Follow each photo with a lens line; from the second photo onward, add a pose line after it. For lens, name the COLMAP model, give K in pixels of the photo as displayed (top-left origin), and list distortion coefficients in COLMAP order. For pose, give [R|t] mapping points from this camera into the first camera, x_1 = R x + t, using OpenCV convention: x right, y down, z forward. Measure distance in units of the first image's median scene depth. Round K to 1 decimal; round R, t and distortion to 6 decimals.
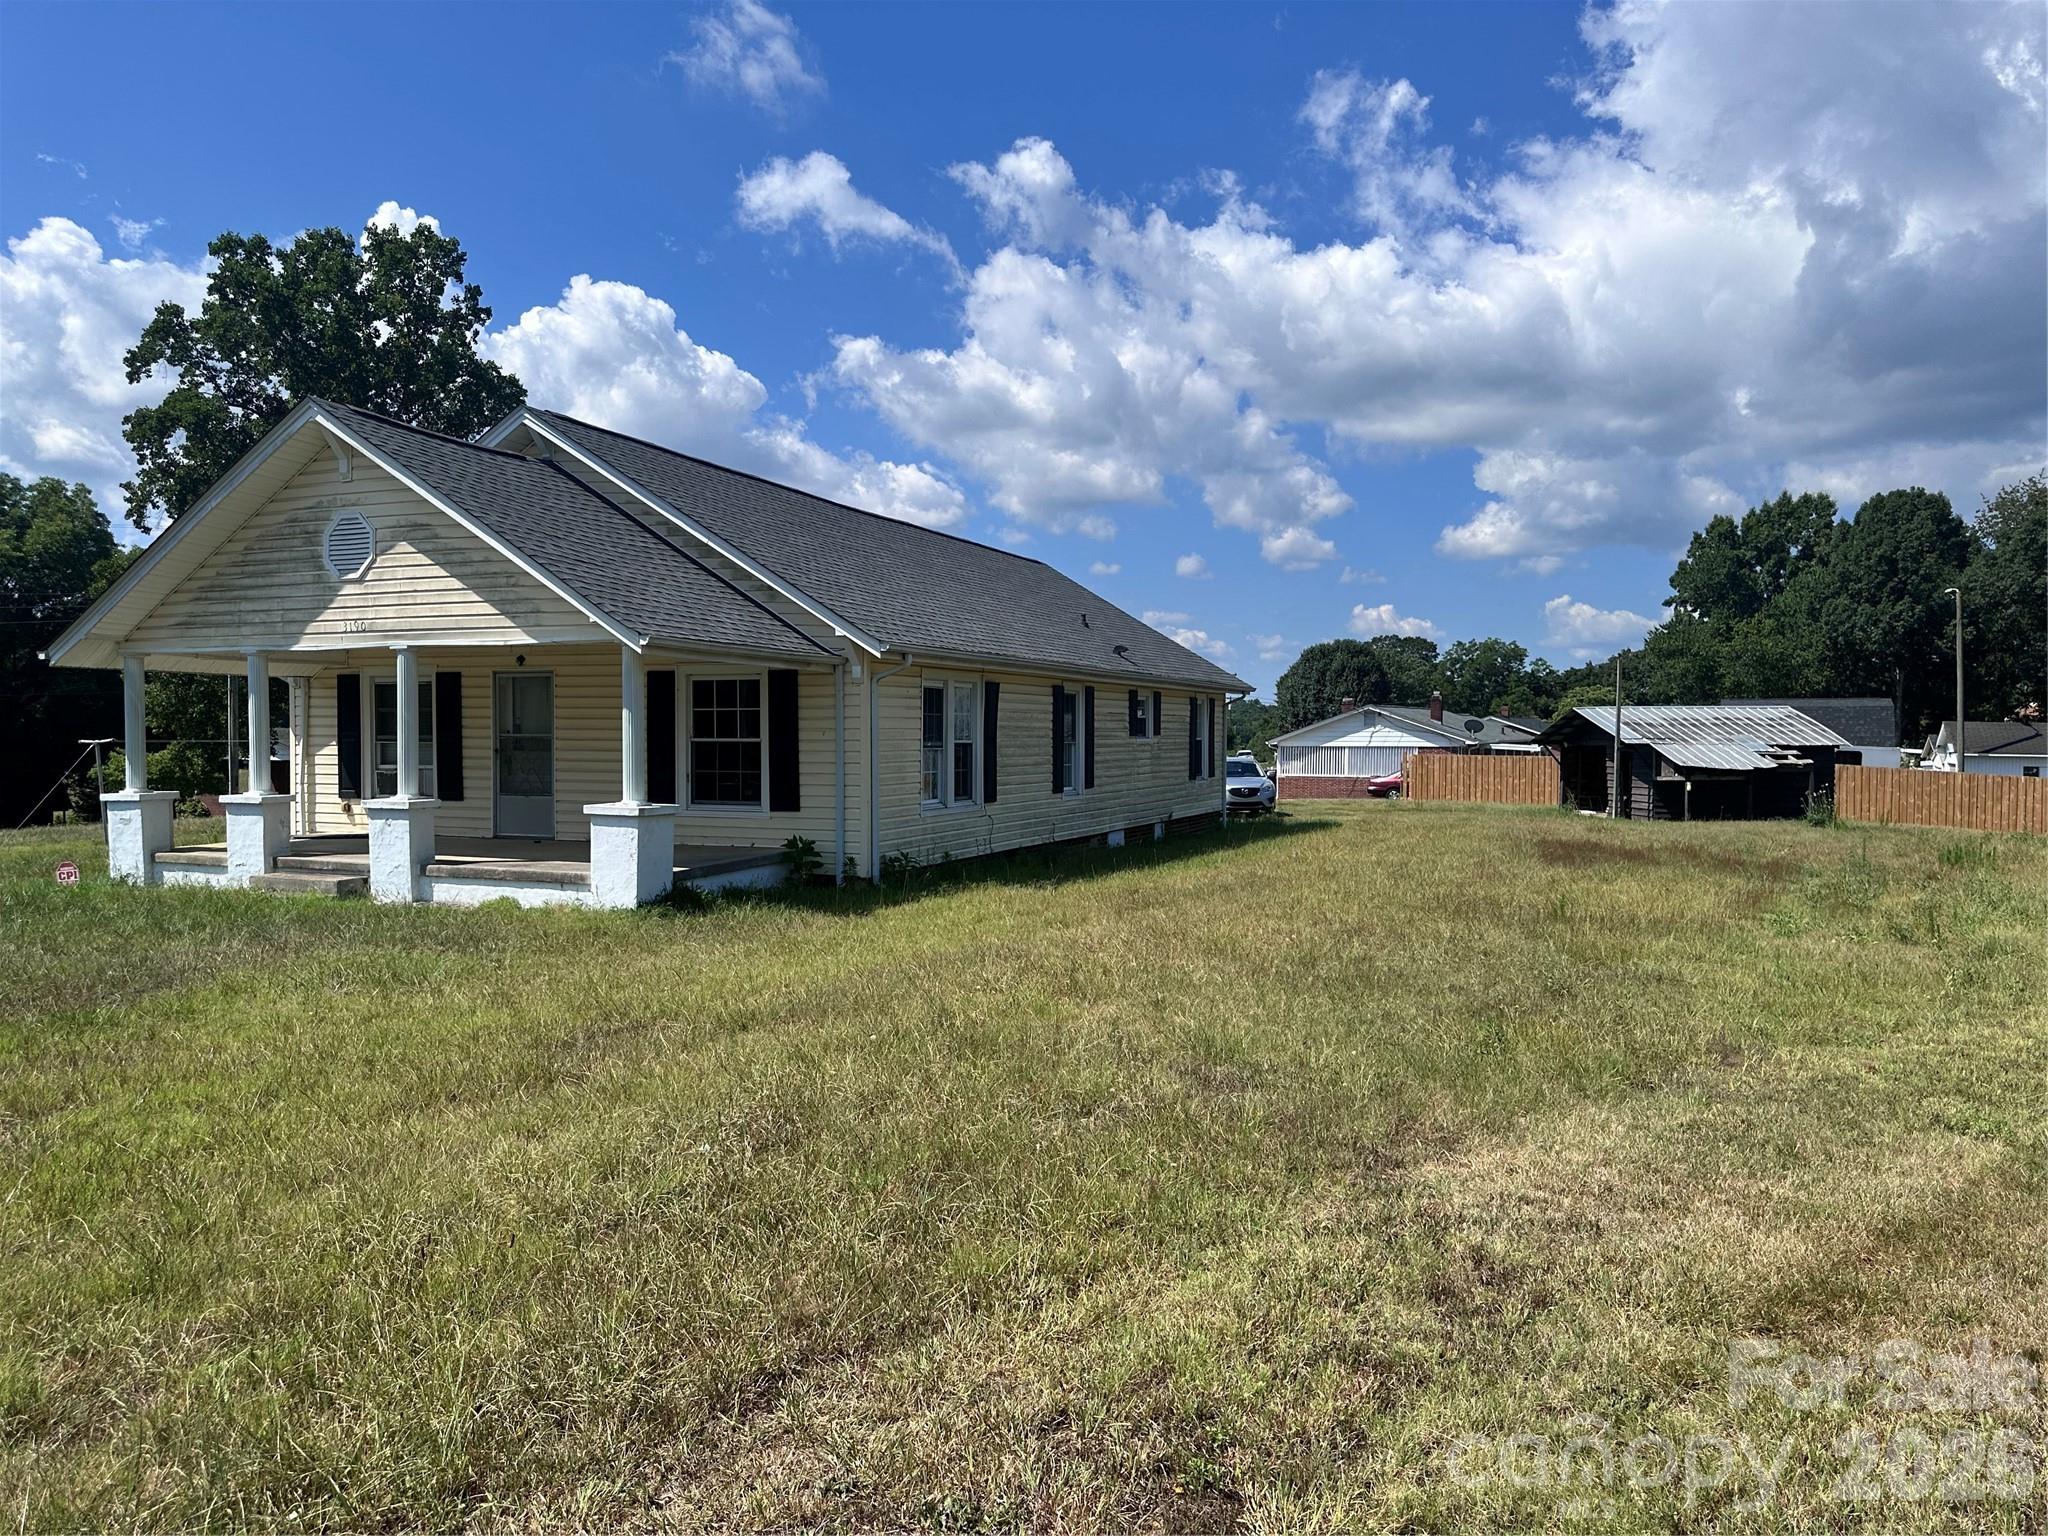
lens RADIAL K [[1454.3, 0, 1022.9], [0, 1454.3, 812.3], [0, 0, 1]] dist [0.021915, -0.035072]
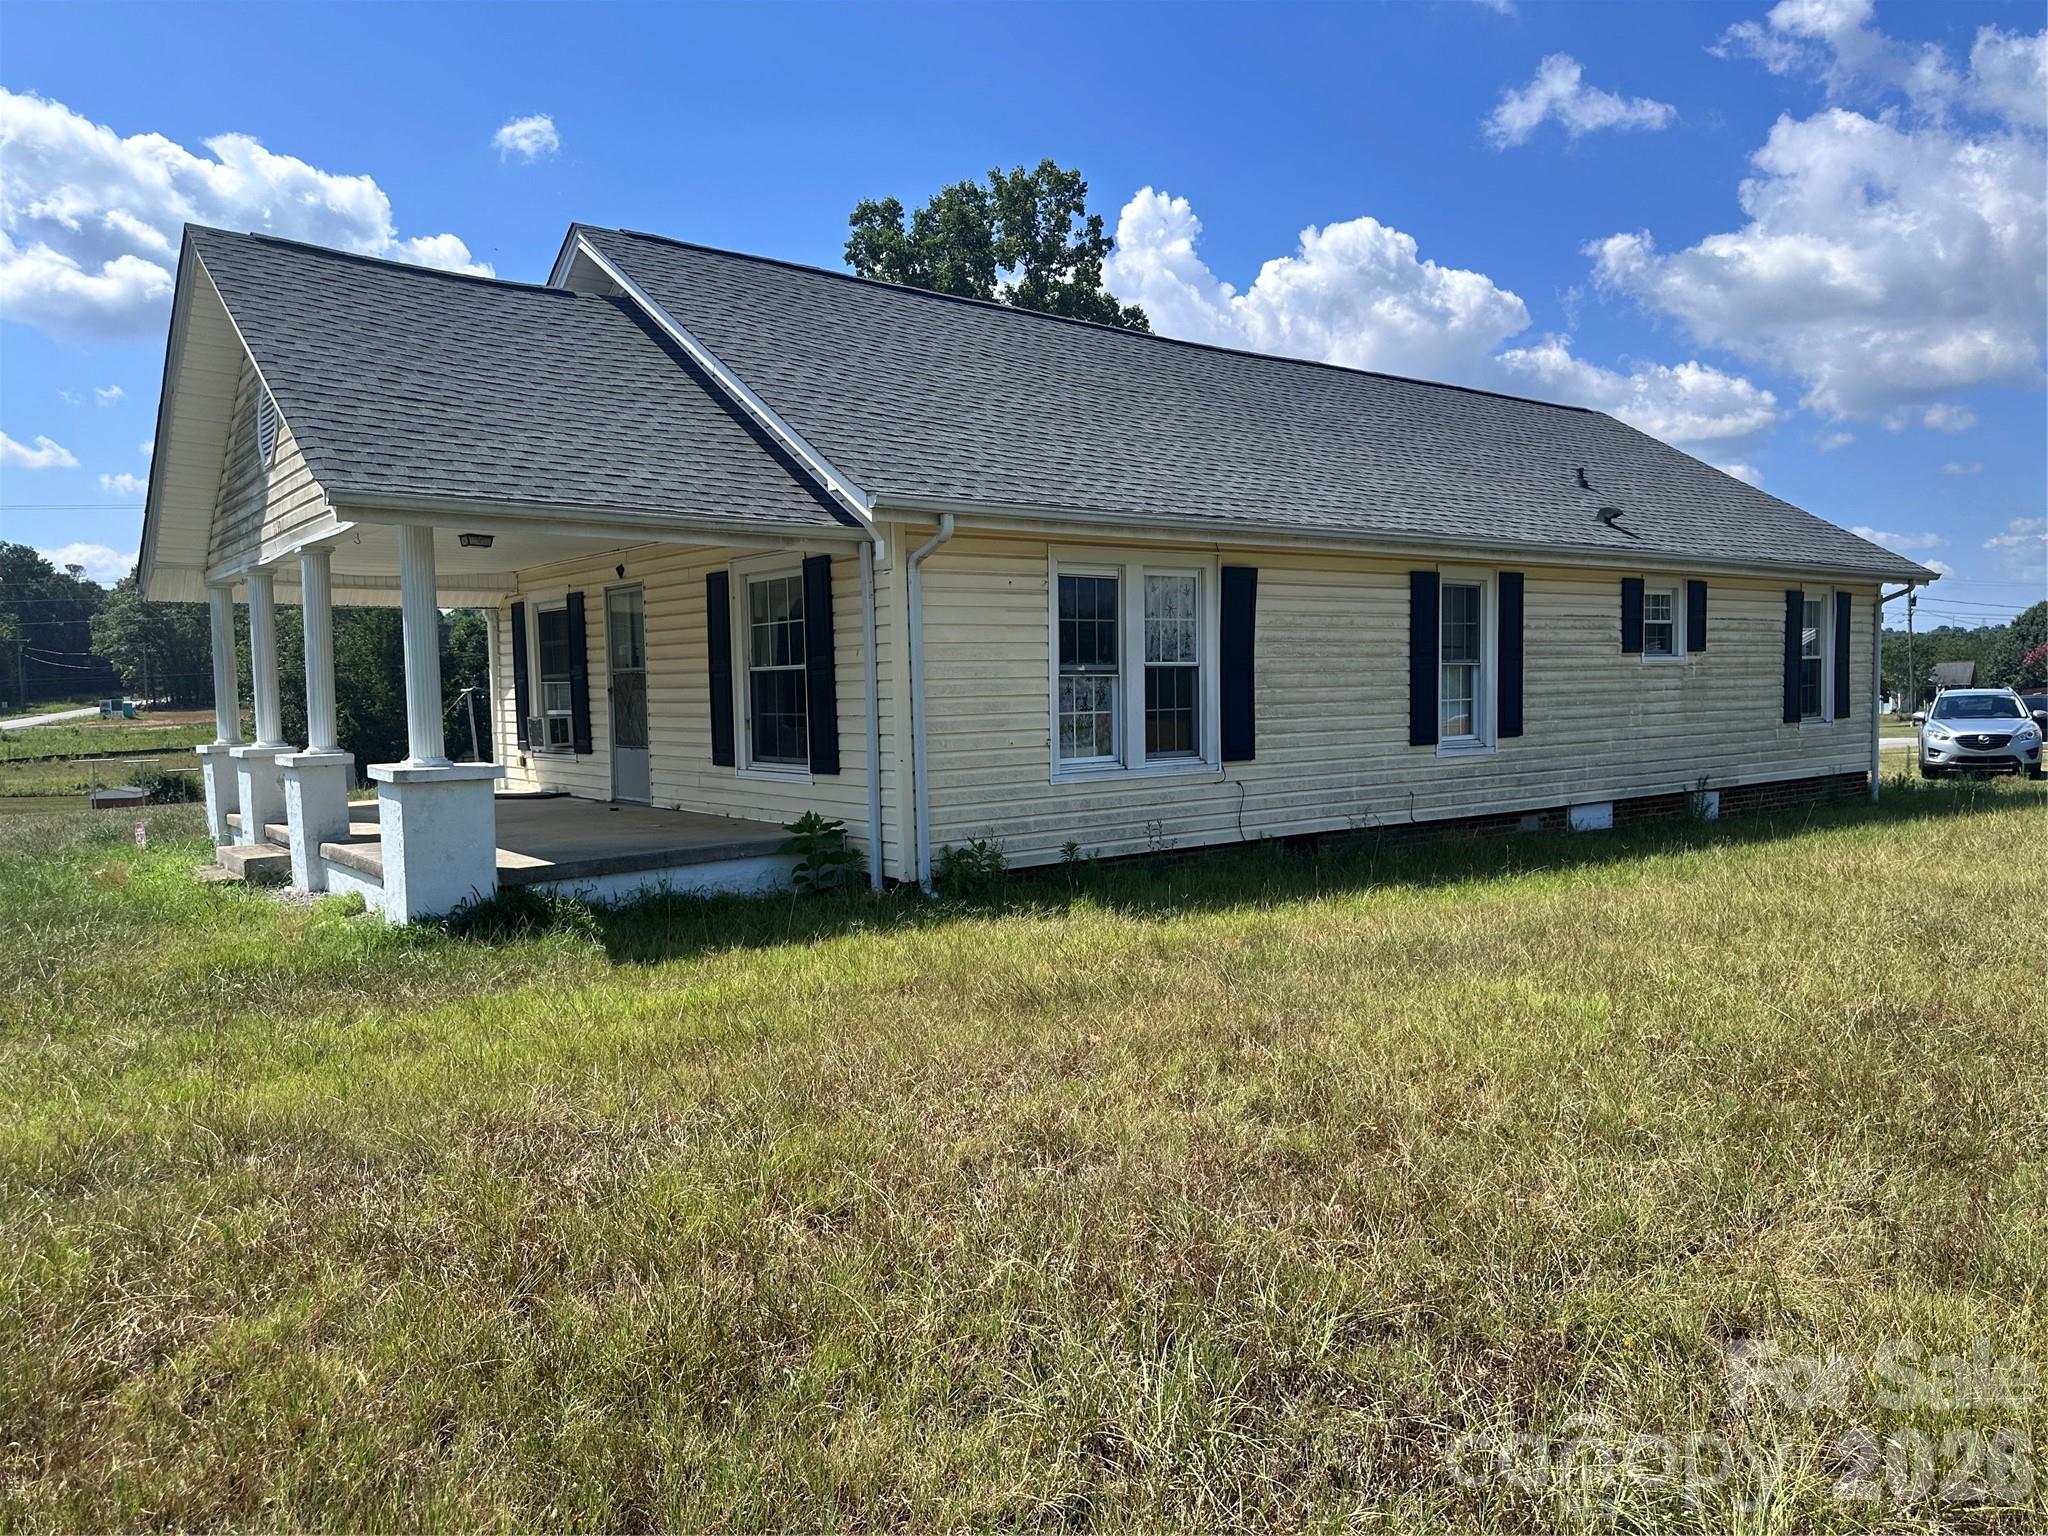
lens RADIAL K [[1400.0, 0, 1097.1], [0, 1400.0, 764.1], [0, 0, 1]] dist [0.112712, -0.206738]
pose [[0.867194, 0.008059, -0.497905, 0.172678], [-0.006383, 0.999967, 0.005069, -0.006046], [0.497929, -0.001217, 0.867217, 0.344336]]
